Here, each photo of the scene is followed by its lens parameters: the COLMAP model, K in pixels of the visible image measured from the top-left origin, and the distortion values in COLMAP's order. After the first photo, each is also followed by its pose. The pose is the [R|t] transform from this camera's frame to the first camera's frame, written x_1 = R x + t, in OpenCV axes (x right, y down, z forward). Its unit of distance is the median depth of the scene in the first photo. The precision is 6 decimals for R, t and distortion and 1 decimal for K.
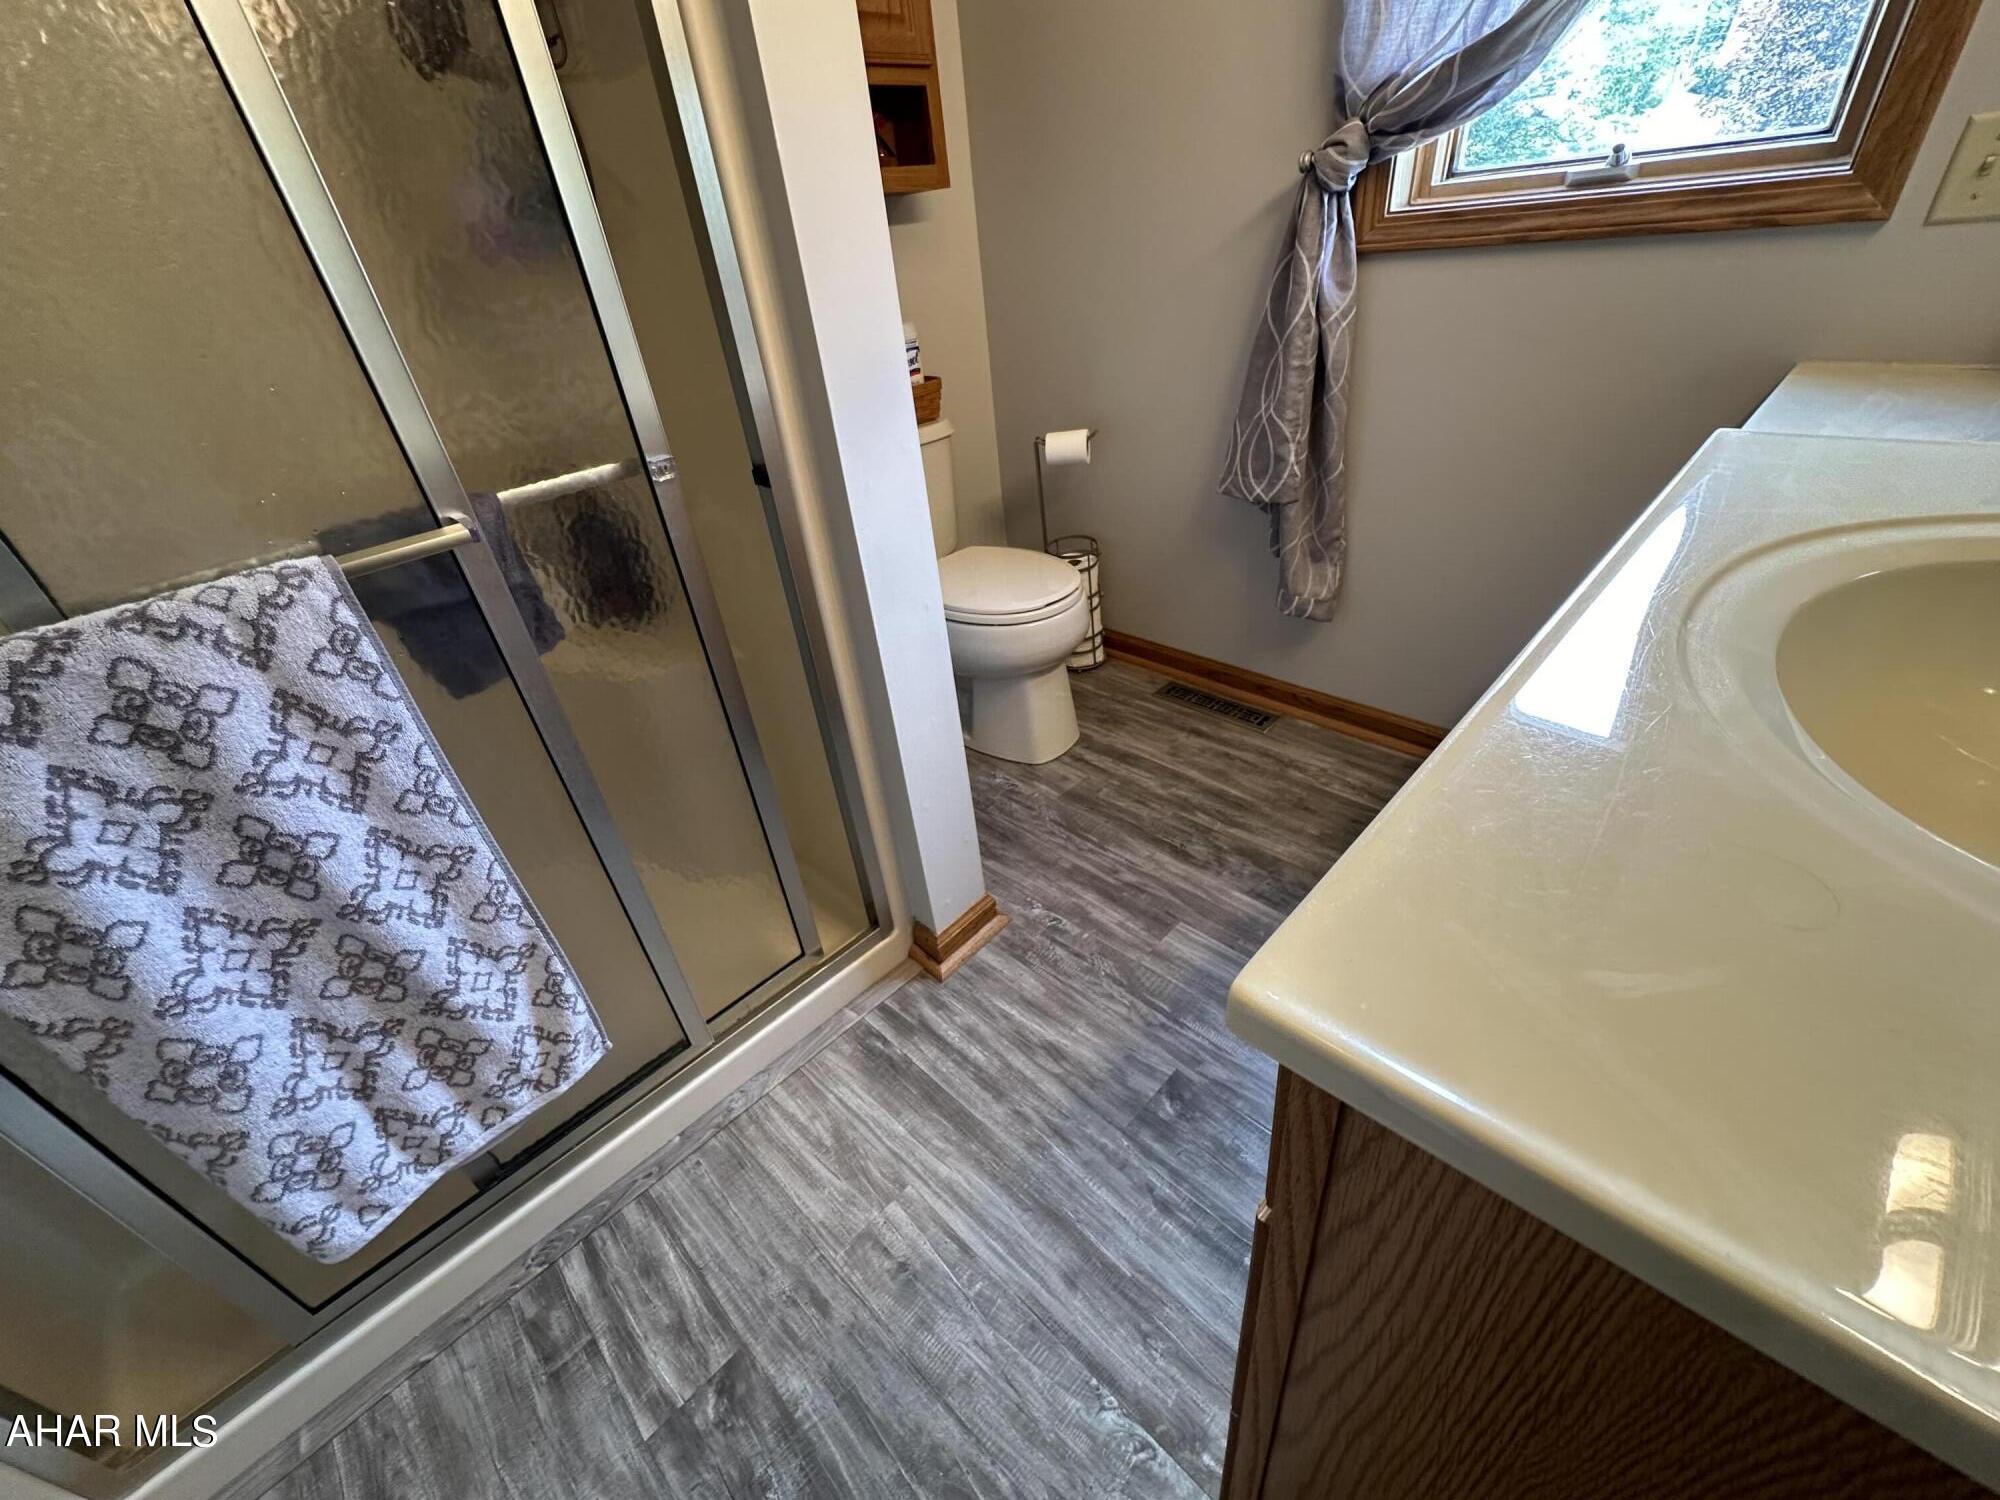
lens RADIAL K [[802.3, 0, 1000.0], [0, 802.3, 750.0], [0, 0, 1]] dist [-0.004523, 0.000374]
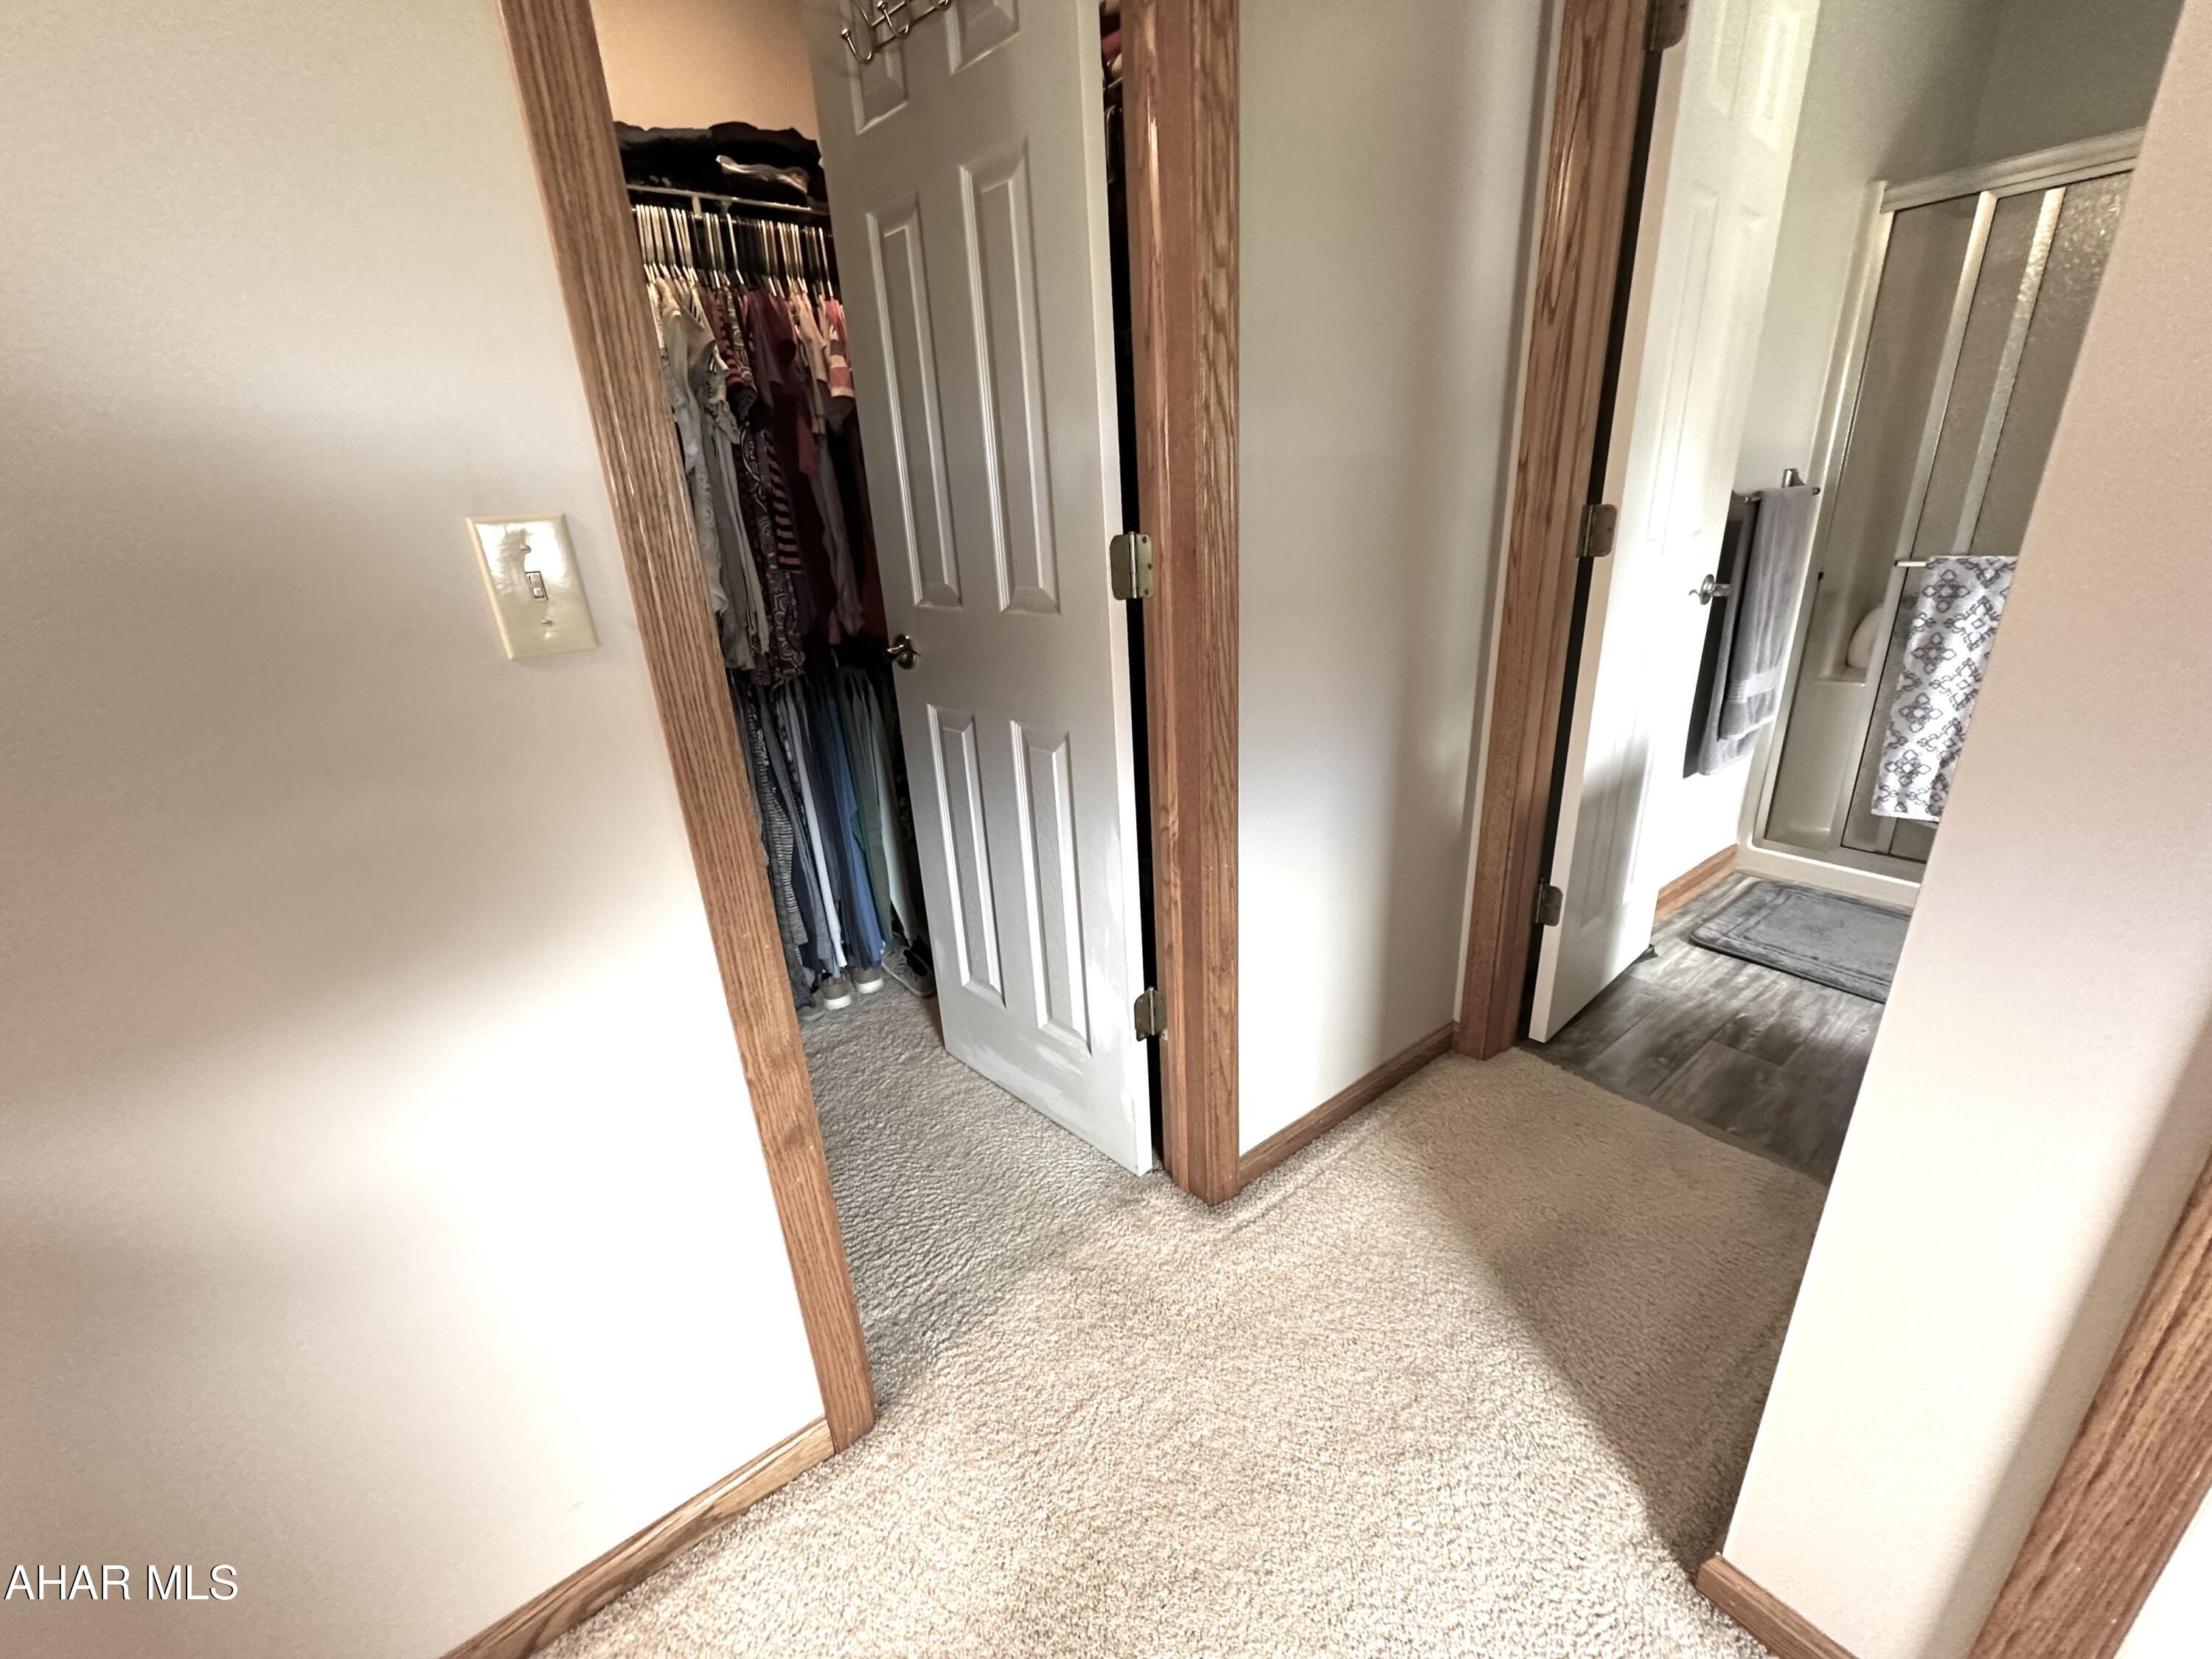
lens RADIAL K [[887.4, 0, 1106.0], [0, 887.4, 829.5], [0, 0, 1]] dist [-0.004523, 0.000374]
pose [[-0.127497, 0.443619, -0.887100, 1.662562], [-0.479561, 0.755332, 0.446649, 0.489809], [0.868197, 0.482365, 0.116440, -1.191423]]
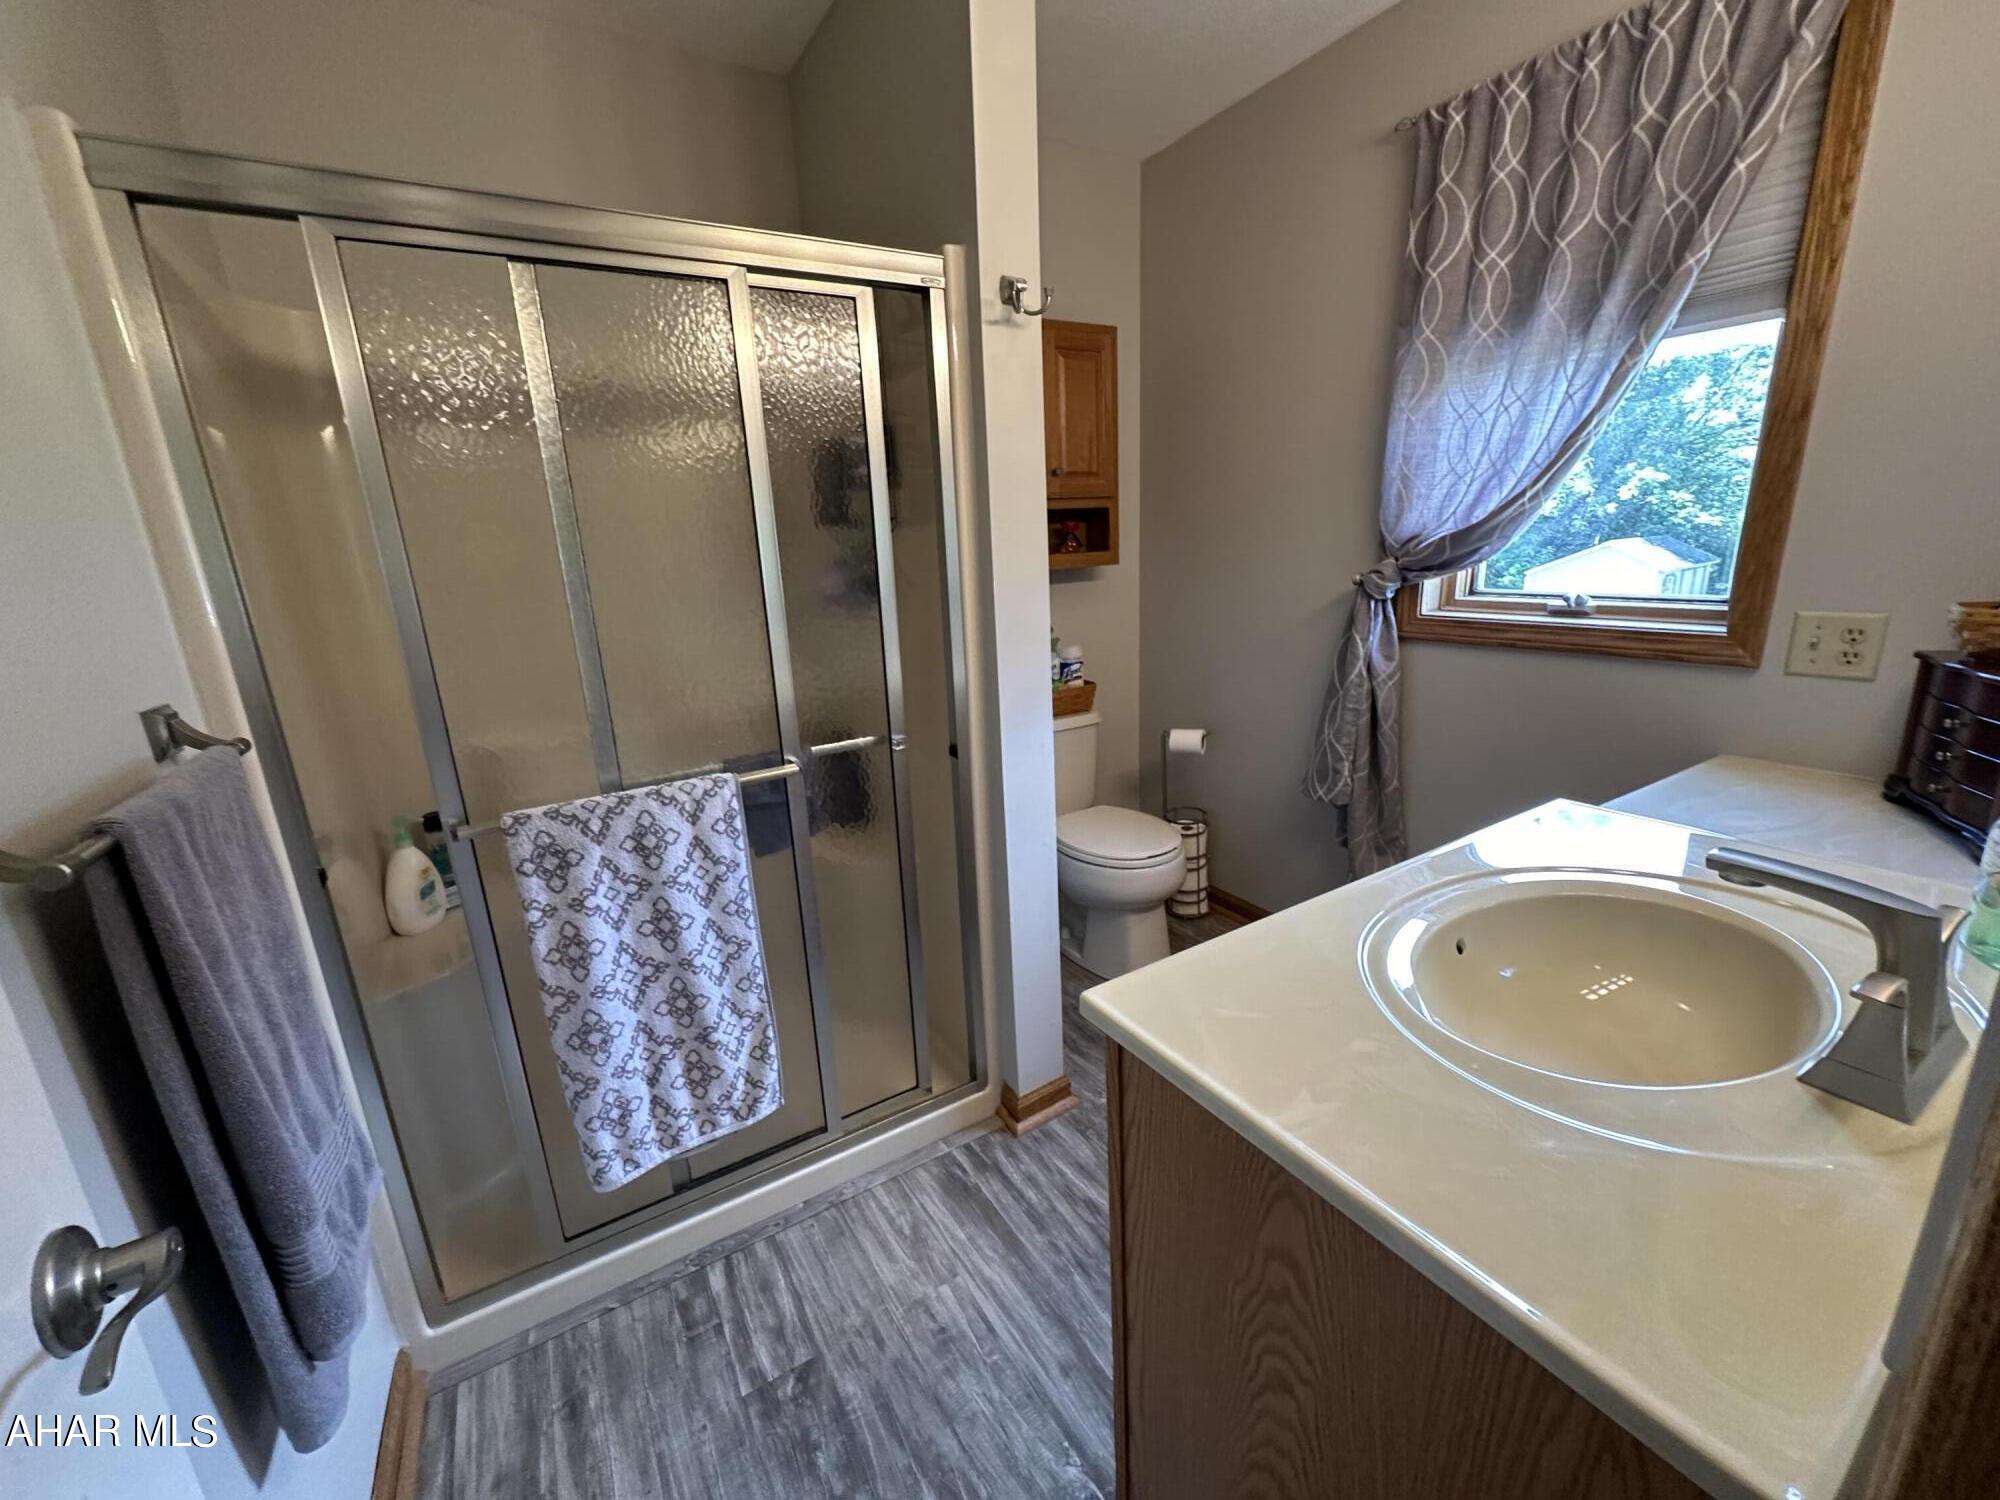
lens RADIAL K [[802.3, 0, 1000.0], [0, 802.3, 750.0], [0, 0, 1]] dist [-0.004523, 0.000374]
pose [[0.968874, 0.113891, -0.219800, 0.151983], [-0.173792, 0.945227, -0.276299, 0.091993], [0.176293, 0.305899, 0.935600, -0.511848]]
